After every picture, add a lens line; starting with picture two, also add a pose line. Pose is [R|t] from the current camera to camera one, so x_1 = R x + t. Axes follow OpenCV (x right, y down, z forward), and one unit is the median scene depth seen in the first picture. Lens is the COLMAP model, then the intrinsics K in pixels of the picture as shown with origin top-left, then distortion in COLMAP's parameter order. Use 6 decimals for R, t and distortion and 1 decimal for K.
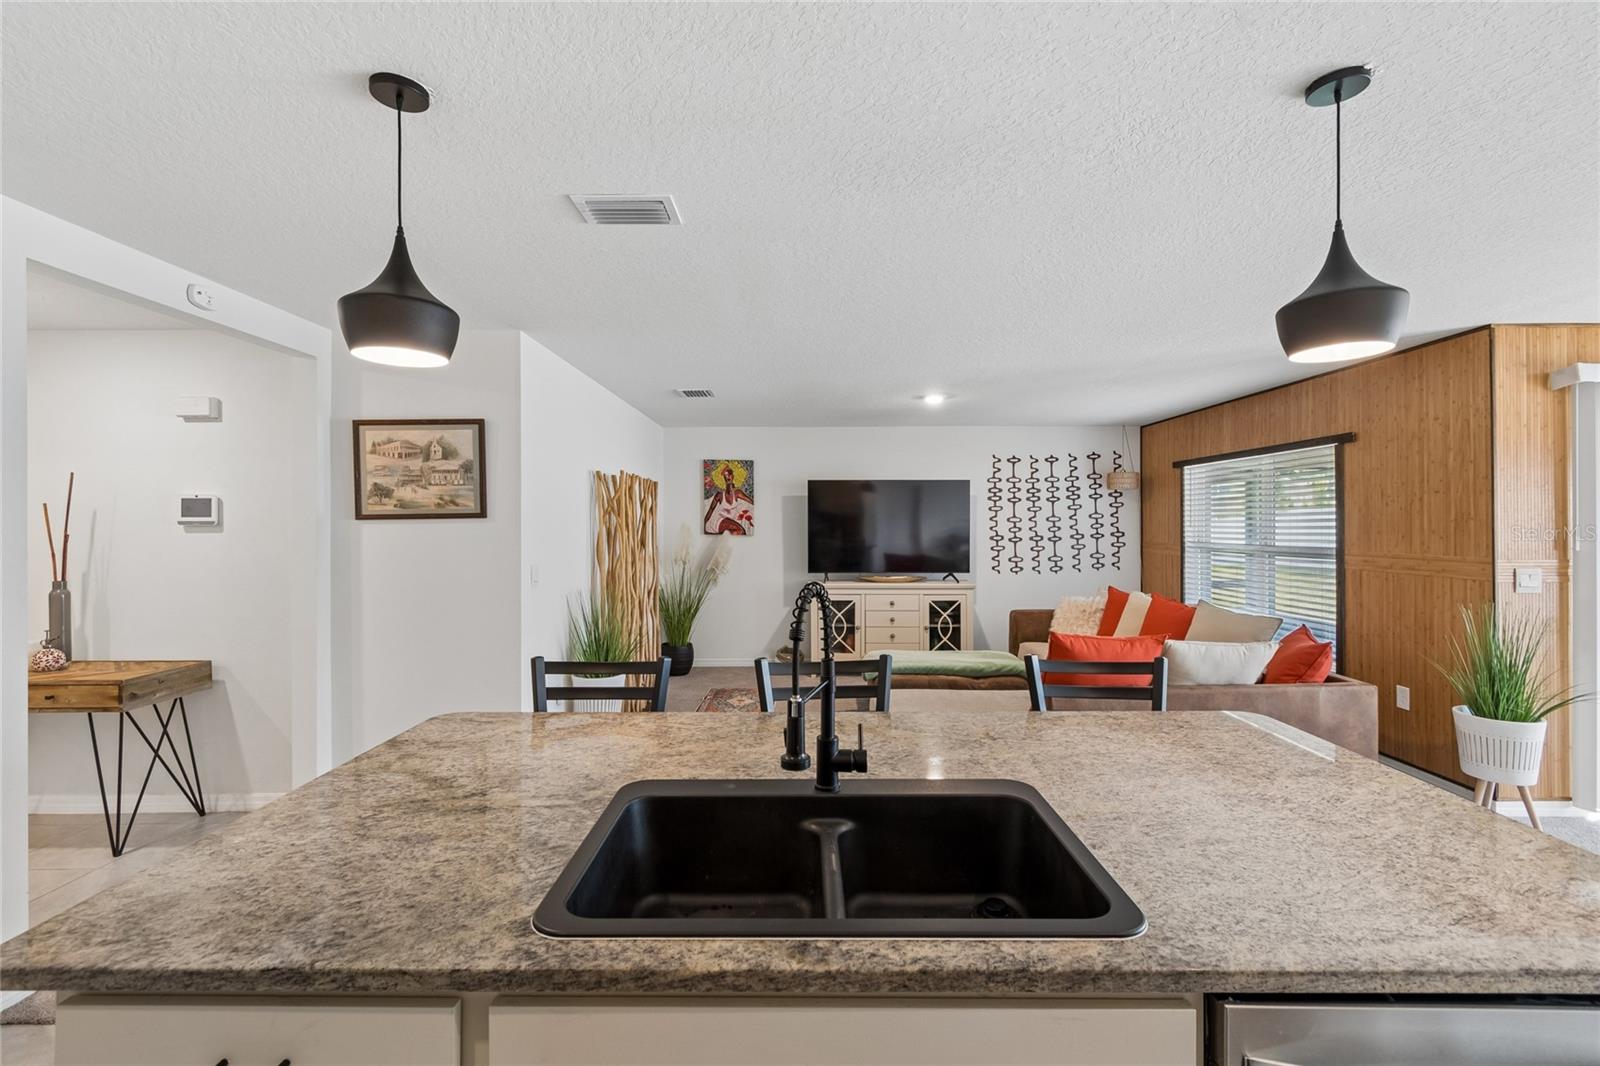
lens RADIAL K [[709.5, 0, 799.5], [0, 709.5, 523.9], [0, 0, 1]] dist [0.001692, 0.000411]
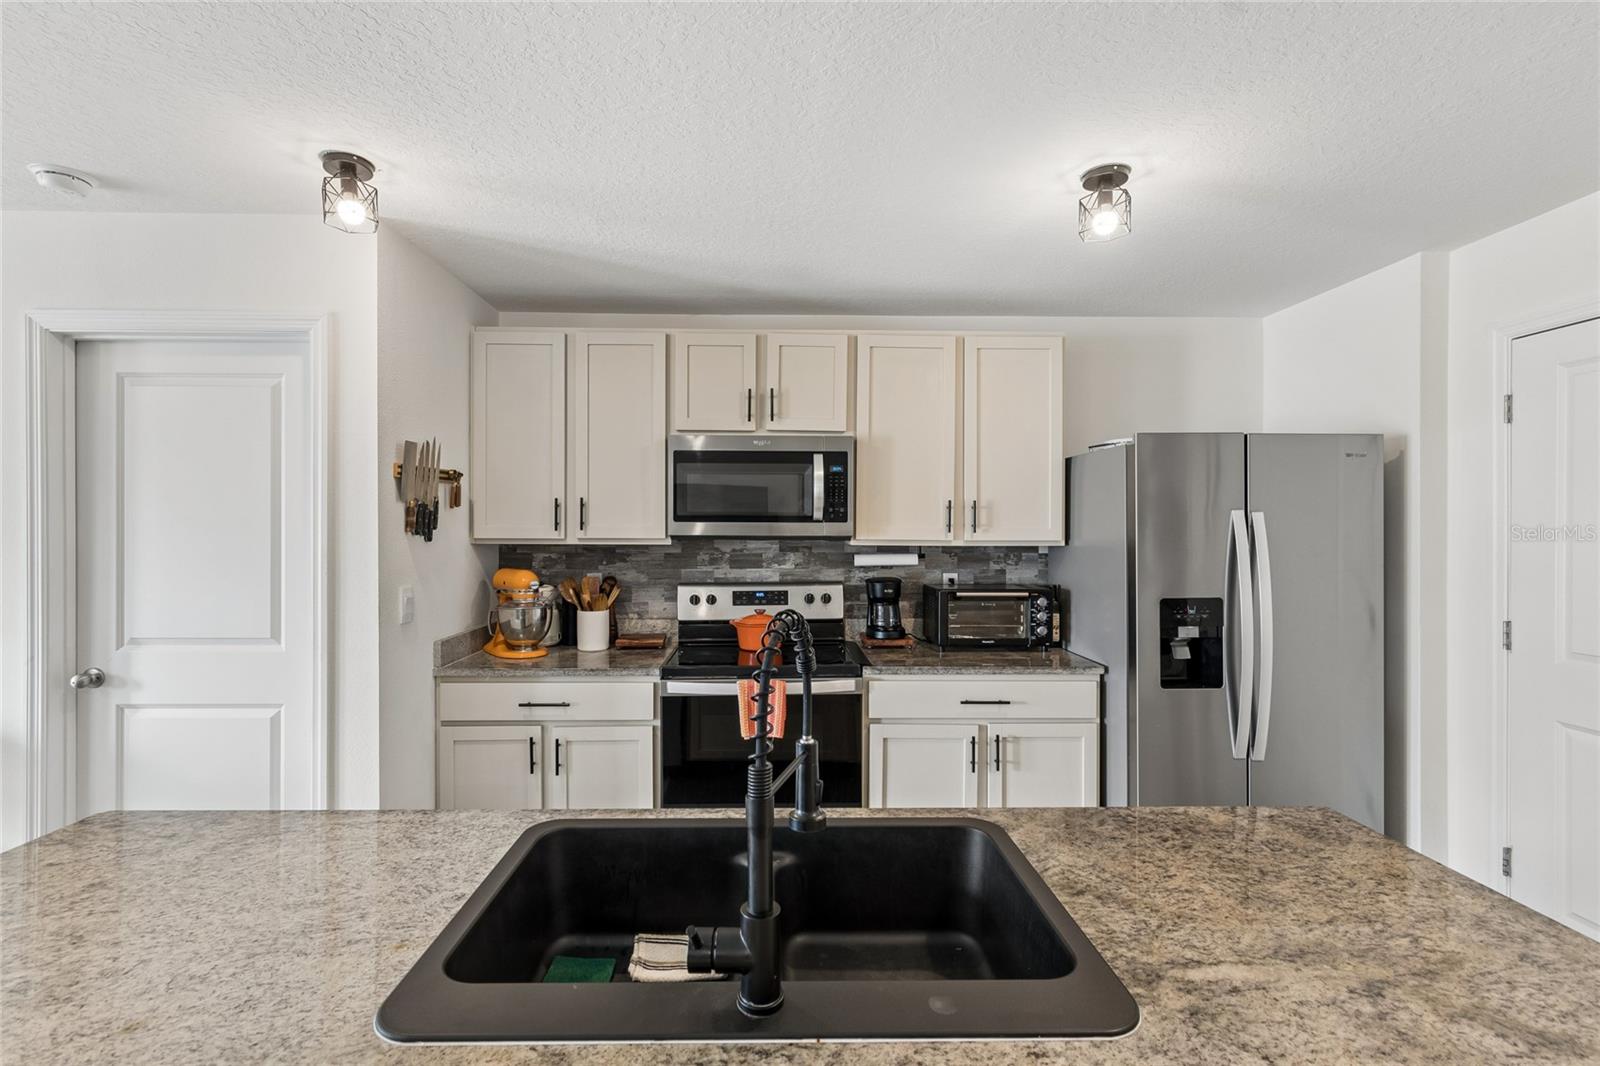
lens RADIAL K [[719.2, 0, 784.2], [0, 719.2, 529.4], [0, 0, 1]] dist [0.001856, -0.000250]
pose [[-0.999745, -0.000982, -0.022572, 0.012655], [-0.001027, 0.999997, 0.001992, 0.001625], [0.022570, 0.002015, -0.999743, 0.579879]]
